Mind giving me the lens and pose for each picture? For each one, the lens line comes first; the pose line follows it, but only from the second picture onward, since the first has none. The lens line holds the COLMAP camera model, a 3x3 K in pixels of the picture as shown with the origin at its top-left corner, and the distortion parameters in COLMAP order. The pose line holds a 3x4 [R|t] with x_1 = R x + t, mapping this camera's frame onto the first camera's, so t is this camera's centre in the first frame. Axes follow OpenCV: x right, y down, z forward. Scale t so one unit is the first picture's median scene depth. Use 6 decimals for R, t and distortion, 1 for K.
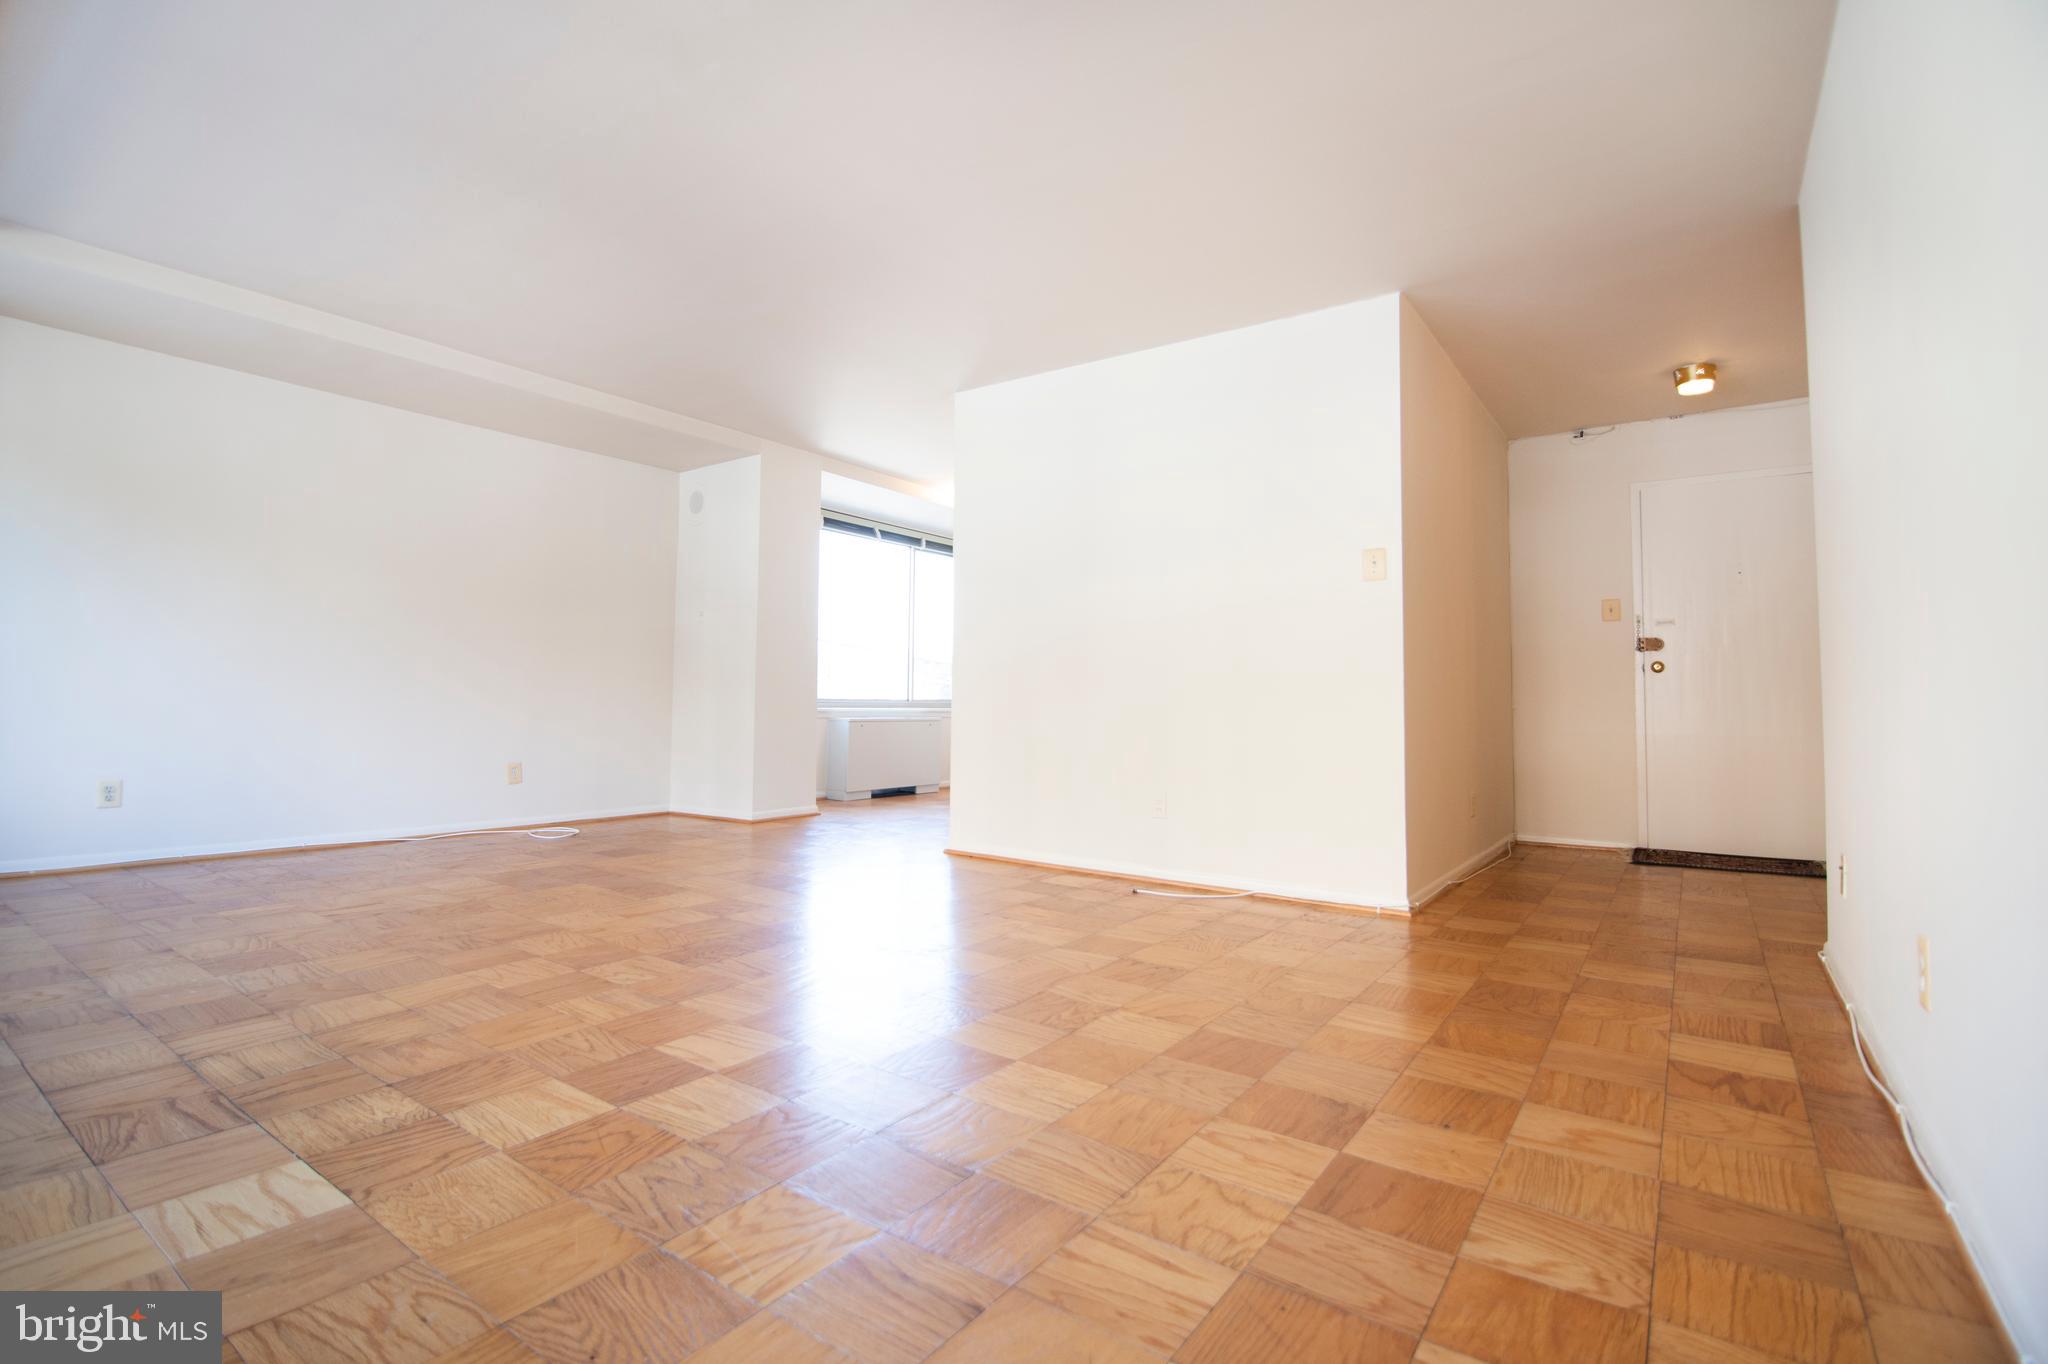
lens RADIAL K [[958.0, 0, 965.2], [0, 958.0, 655.7], [0, 0, 1]] dist [-0.008442, -0.007867]
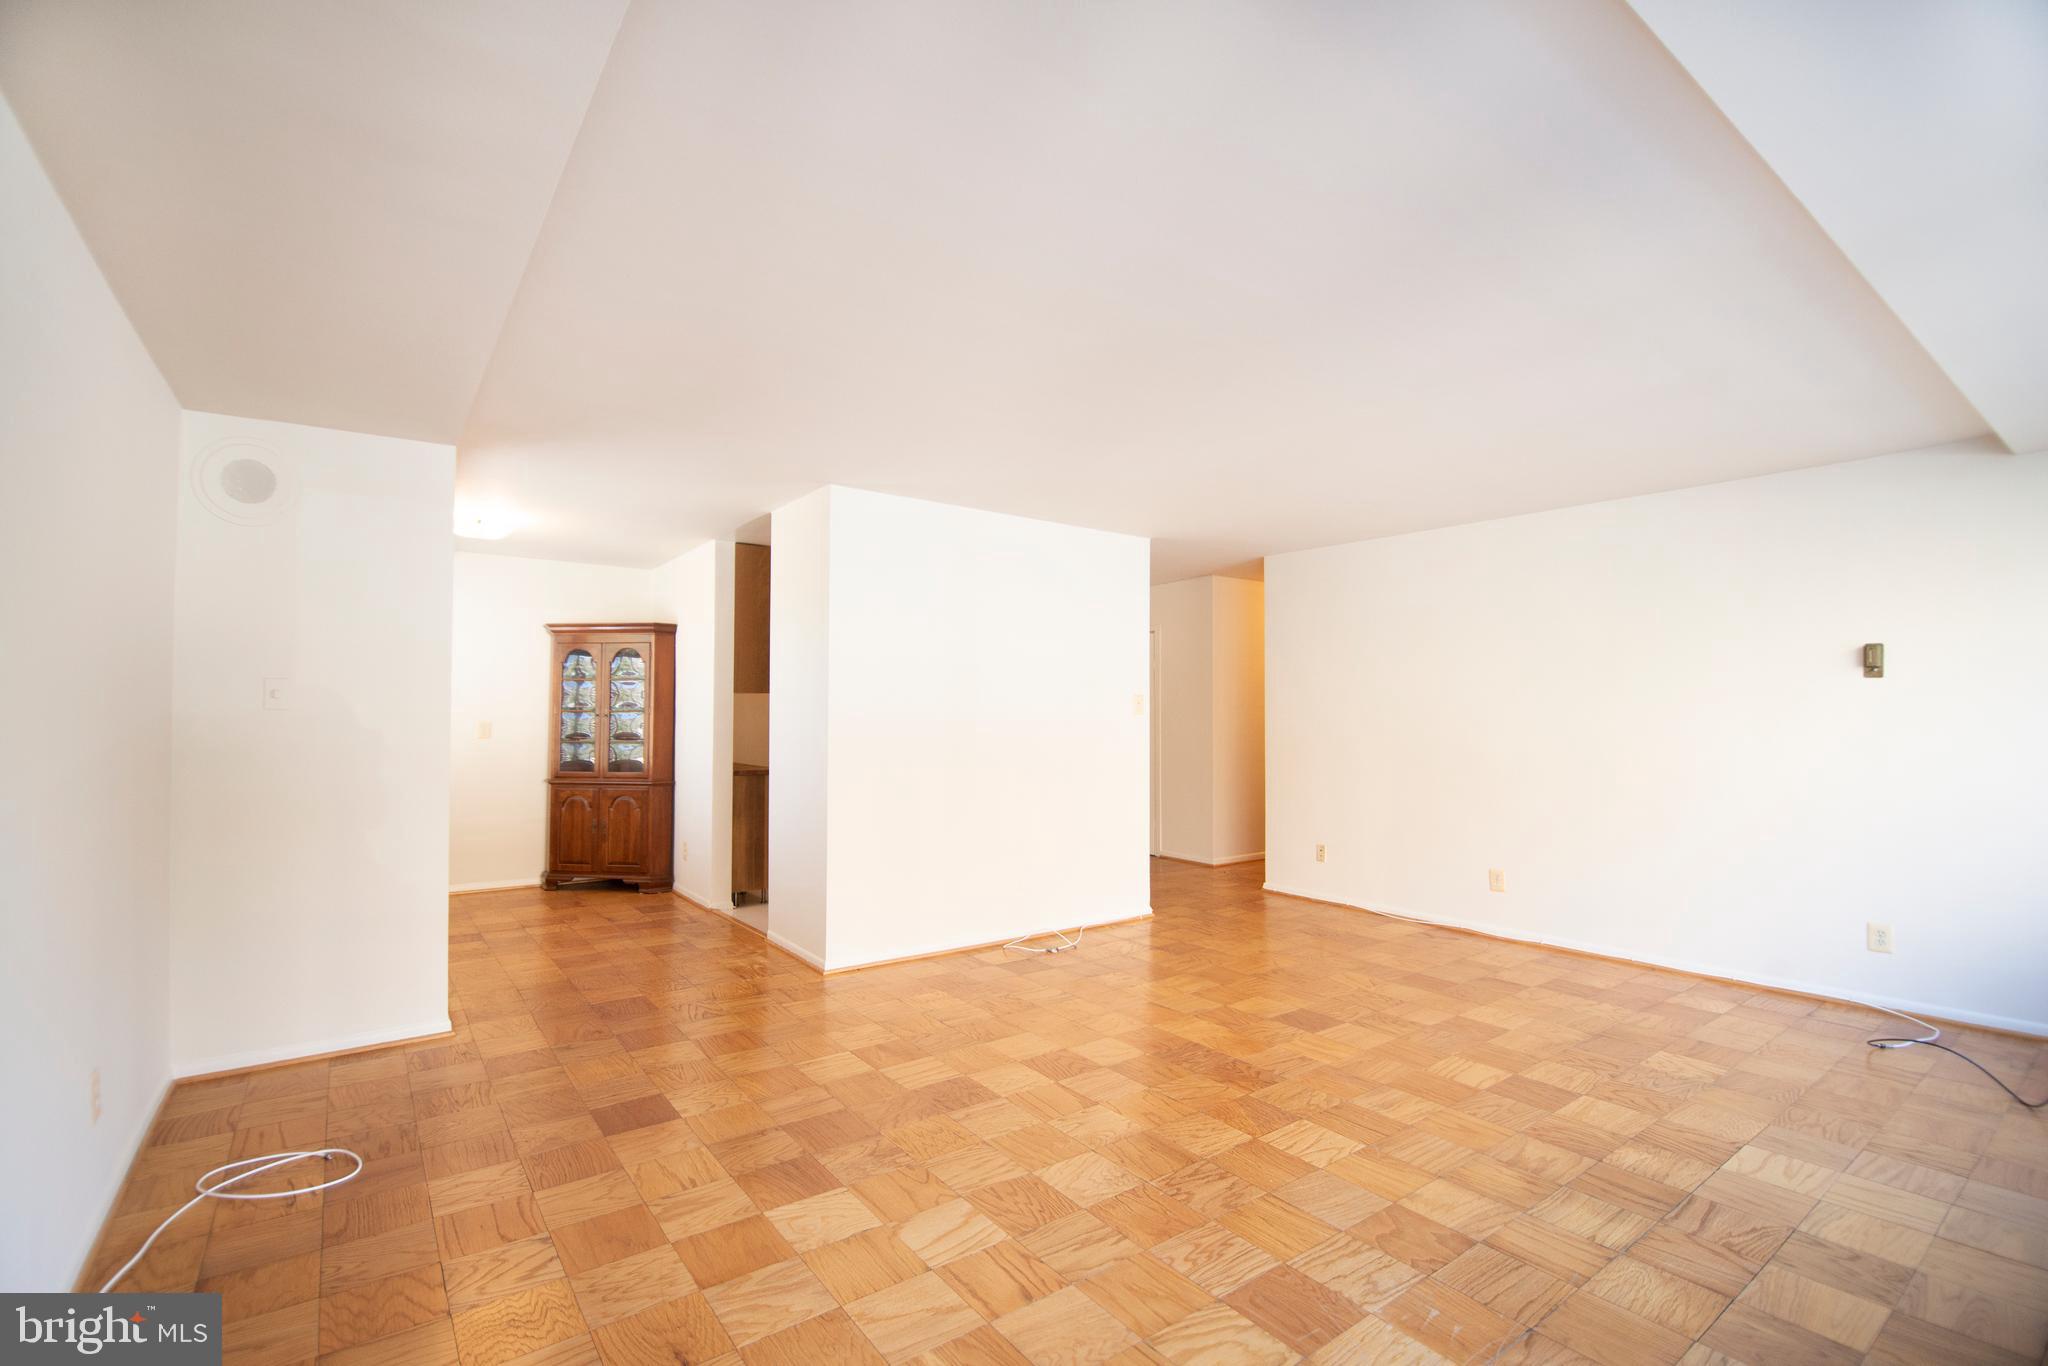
lens RADIAL K [[916.1, 0, 1022.8], [0, 916.1, 693.2], [0, 0, 1]] dist [-0.004114, -0.008061]
pose [[0.275642, 0.007735, 0.961229, -1.979185], [-0.047798, 0.998841, 0.005669, -0.204435], [-0.960071, -0.047507, 0.275692, 1.353813]]
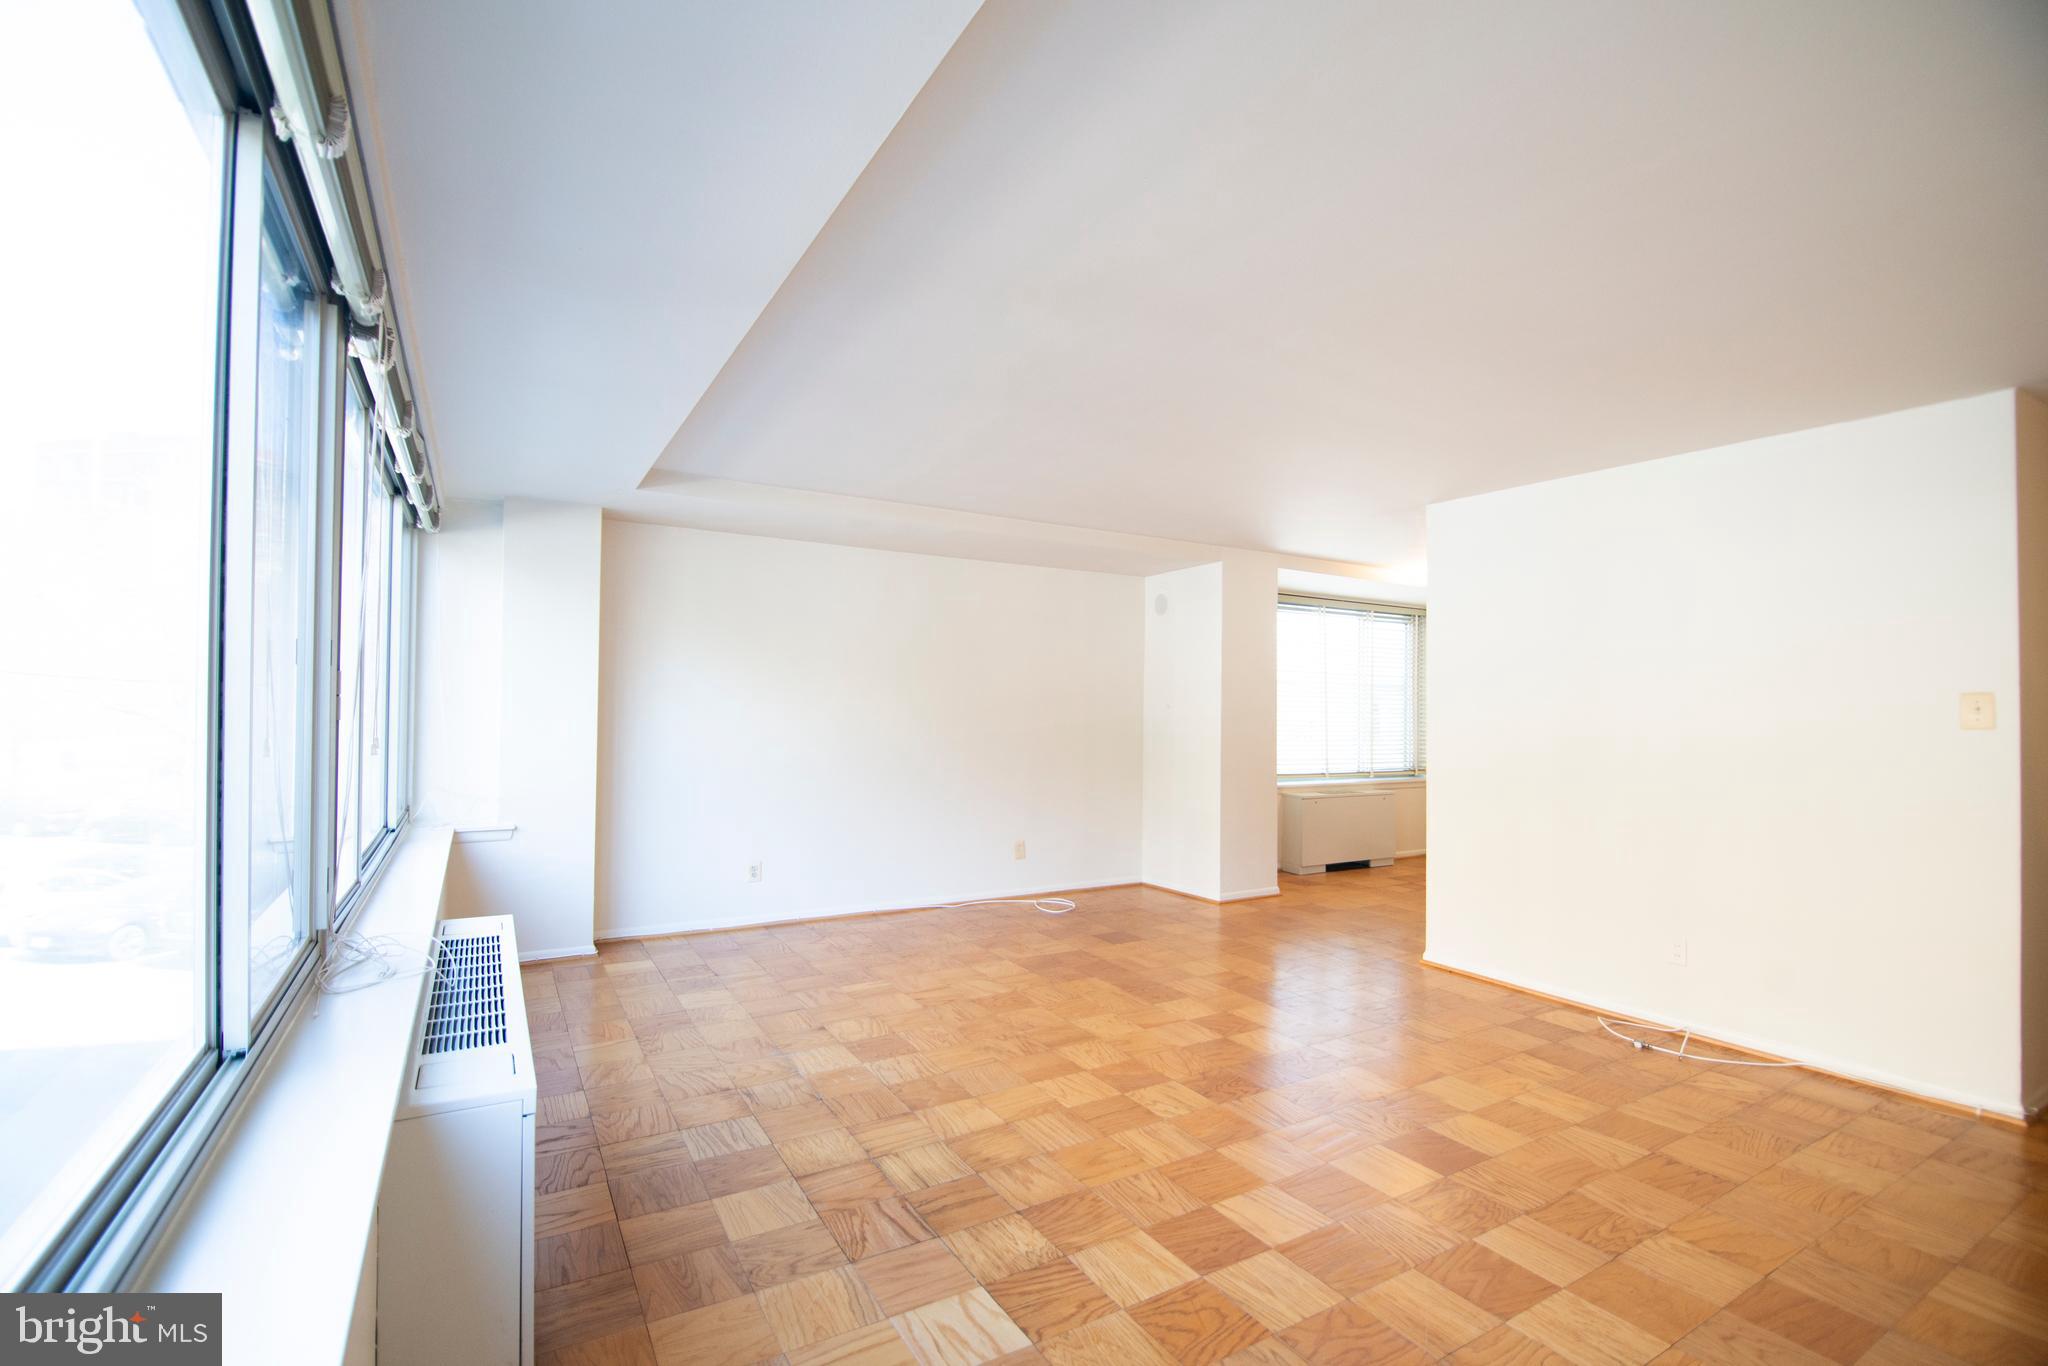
lens RADIAL K [[916.1, 0, 1022.8], [0, 916.1, 693.2], [0, 0, 1]] dist [-0.004114, -0.008061]
pose [[0.928071, -0.008877, -0.372297, -0.116484], [0.018177, 0.999604, 0.021480, -0.256922], [0.371959, -0.026703, 0.927865, -0.124428]]
